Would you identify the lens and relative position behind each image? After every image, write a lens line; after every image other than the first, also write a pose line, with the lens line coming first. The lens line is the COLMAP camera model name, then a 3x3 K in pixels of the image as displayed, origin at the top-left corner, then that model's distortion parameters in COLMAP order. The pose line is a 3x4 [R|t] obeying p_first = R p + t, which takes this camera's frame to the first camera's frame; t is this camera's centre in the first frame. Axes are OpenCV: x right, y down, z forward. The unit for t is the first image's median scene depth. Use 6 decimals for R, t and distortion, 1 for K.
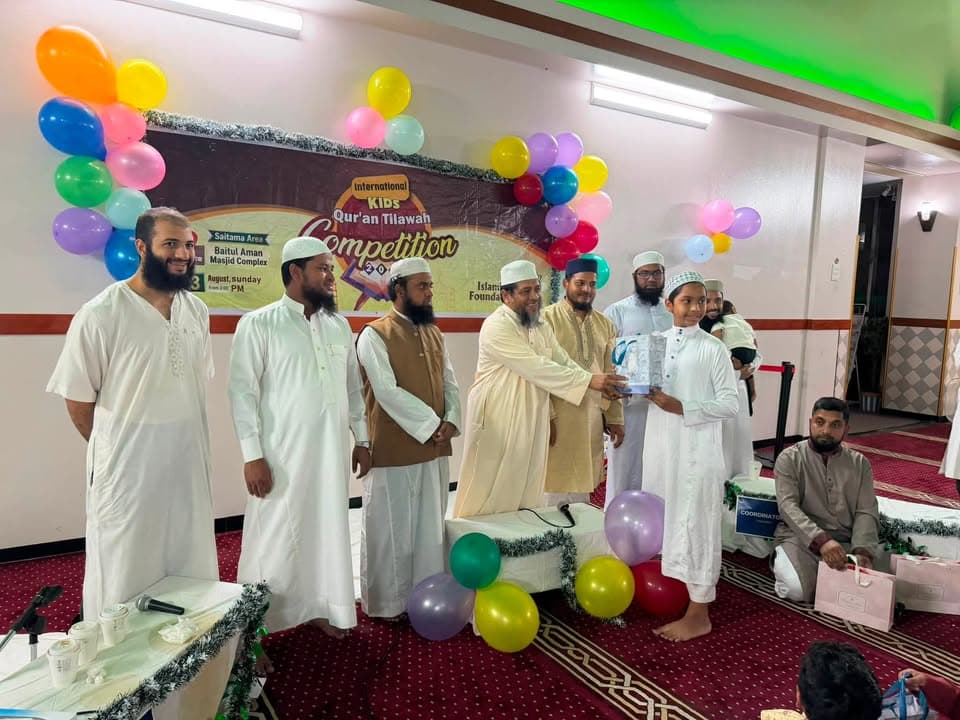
lens RADIAL K [[703.7, 0, 491.1], [0, 703.7, 360.9], [0, 0, 1]] dist [0.087014, -0.110241]
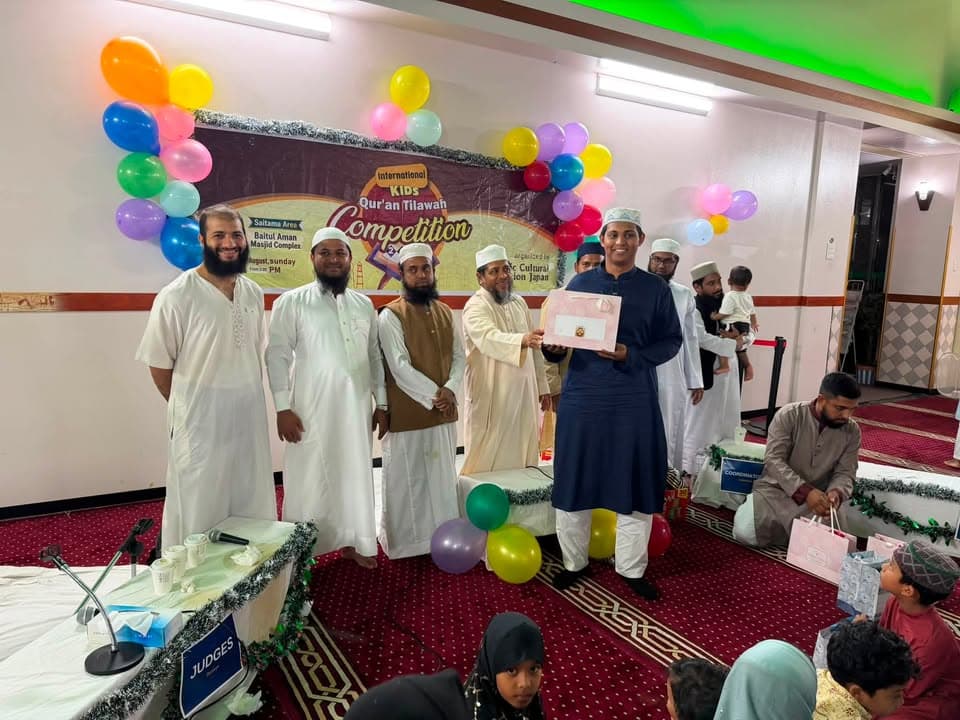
lens RADIAL K [[703.7, 0, 491.1], [0, 703.7, 360.9], [0, 0, 1]] dist [0.087014, -0.110241]
pose [[0.999888, 0.004904, -0.014106, -0.001163], [-0.004341, 0.999205, 0.039640, -0.004279], [0.014289, -0.039574, 0.999114, -0.103591]]
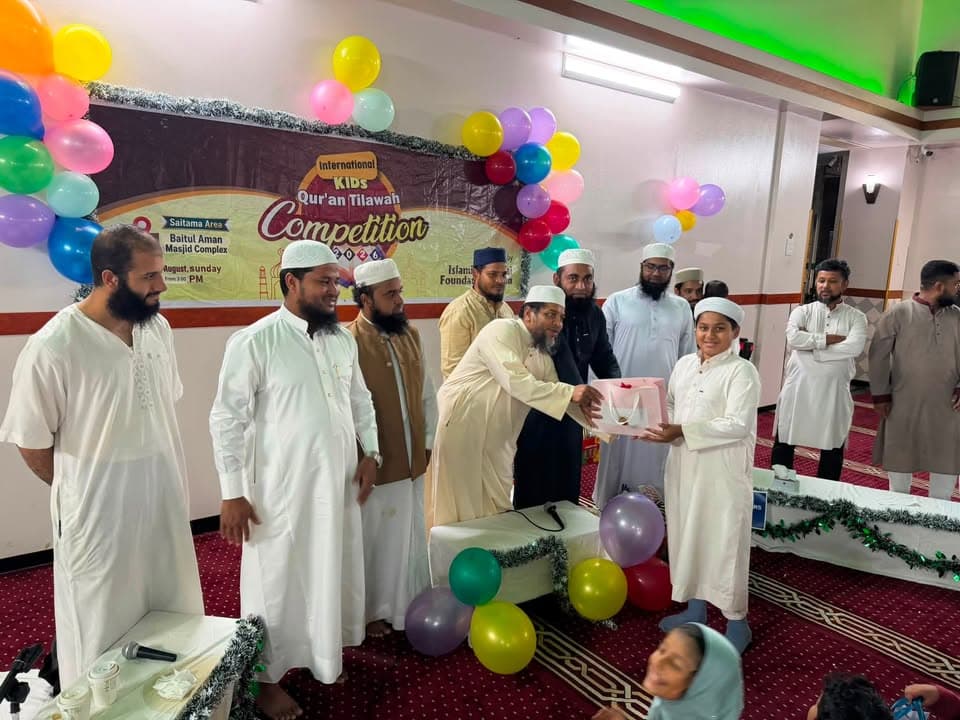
lens RADIAL K [[704.8, 0, 496.0], [0, 704.8, 366.7], [0, 0, 1]] dist [0.056768, -0.060921]
pose [[0.995438, -0.008716, 0.095011, -0.053268], [0.001408, 0.997052, 0.076711, -0.054086], [-0.095399, -0.076228, 0.992516, 0.033678]]
